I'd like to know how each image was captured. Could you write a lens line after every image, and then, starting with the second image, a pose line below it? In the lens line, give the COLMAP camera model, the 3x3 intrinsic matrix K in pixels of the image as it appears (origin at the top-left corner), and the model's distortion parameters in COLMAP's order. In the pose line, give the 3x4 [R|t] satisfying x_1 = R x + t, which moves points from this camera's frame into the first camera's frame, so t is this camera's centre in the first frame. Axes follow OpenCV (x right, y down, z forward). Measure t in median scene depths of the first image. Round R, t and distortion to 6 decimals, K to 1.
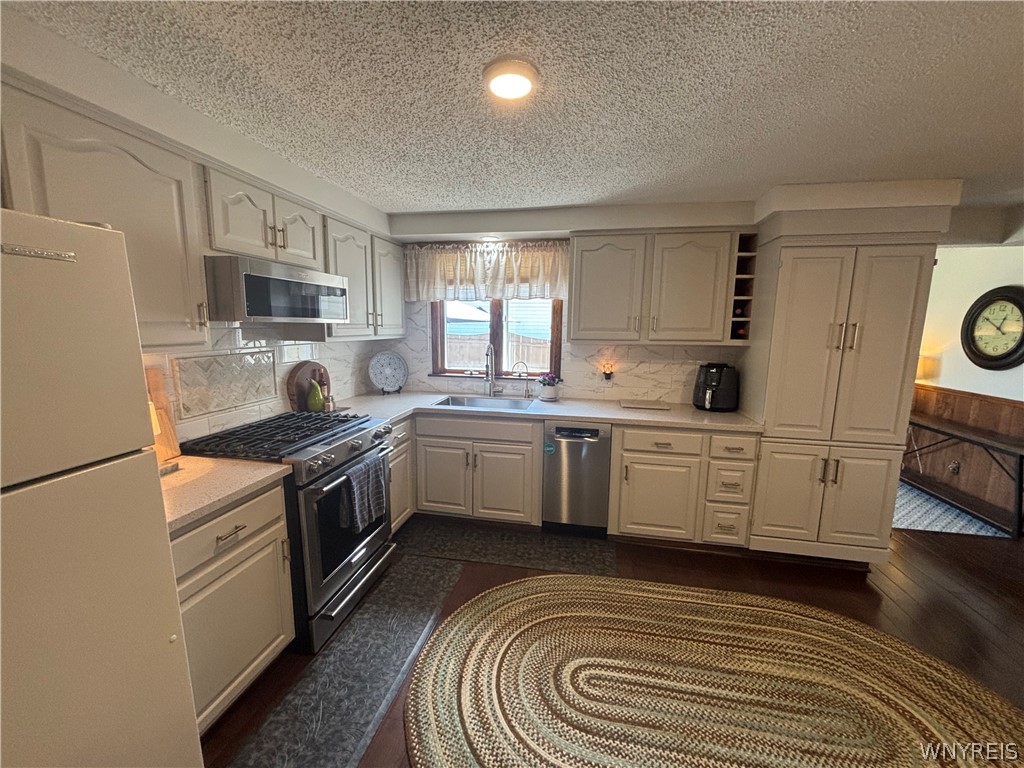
lens RADIAL K [[412.7, 0, 512.0], [0, 412.7, 384.0], [0, 0, 1]] dist [-0.000271, -0.000027]
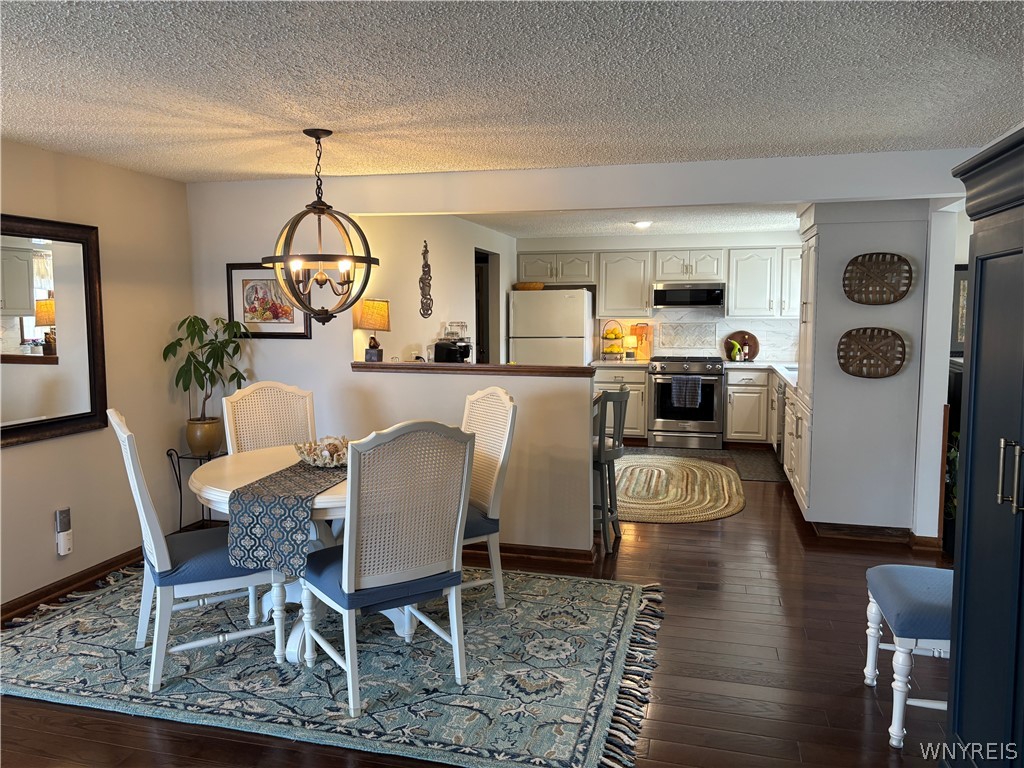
lens RADIAL K [[768.3, 0, 505.8], [0, 768.3, 386.4], [0, 0, 1]] dist [0.032594, -0.004257]
pose [[-0.064721, 0.089509, -0.993881, 3.205679], [-0.136706, 0.985784, 0.097682, -0.008476], [0.988495, 0.142191, -0.051564, 0.299848]]
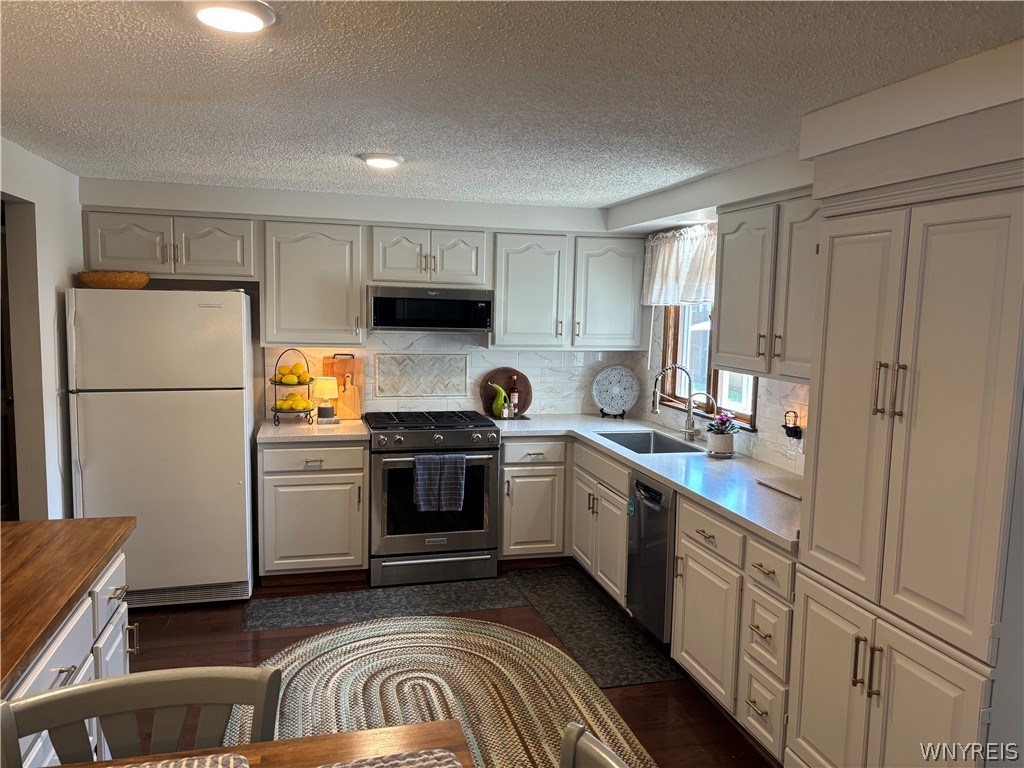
lens RADIAL K [[768.3, 0, 505.8], [0, 768.3, 386.4], [0, 0, 1]] dist [0.032594, -0.004257]
pose [[0.427232, 0.093527, -0.899292, 1.471976], [-0.146952, 0.988593, 0.033001, -0.085026], [0.892120, 0.118053, 0.436103, 0.205474]]
